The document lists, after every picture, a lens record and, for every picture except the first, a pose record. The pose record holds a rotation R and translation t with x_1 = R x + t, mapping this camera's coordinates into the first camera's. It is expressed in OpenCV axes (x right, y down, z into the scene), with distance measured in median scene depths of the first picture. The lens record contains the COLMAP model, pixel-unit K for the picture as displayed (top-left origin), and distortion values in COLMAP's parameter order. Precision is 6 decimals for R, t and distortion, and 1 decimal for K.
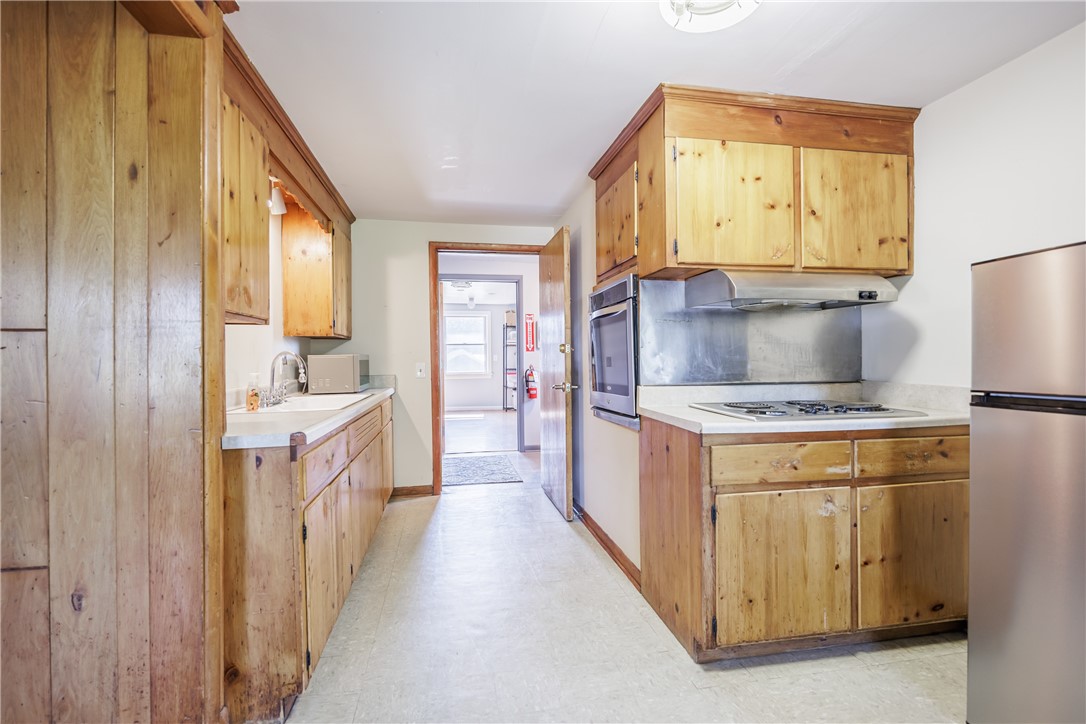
lens RADIAL K [[503.2, 0, 543.3], [0, 503.2, 360.6], [0, 0, 1]] dist [-0.000979, 0.000041]
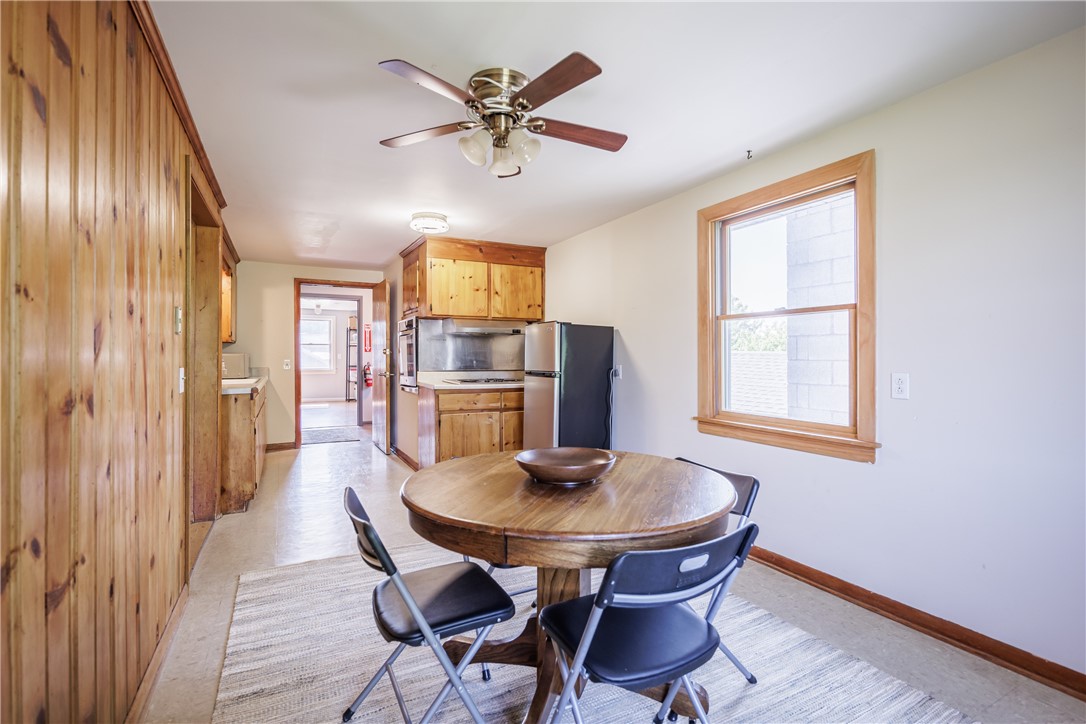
lens RADIAL K [[503.2, 0, 541.5], [0, 503.2, 357.3], [0, 0, 1]] dist [-0.000979, 0.000041]
pose [[0.957746, 0.009657, 0.287453, 0.086089], [-0.008269, 0.999948, -0.006040, 0.001598], [-0.287496, 0.003407, 0.957776, -1.131053]]
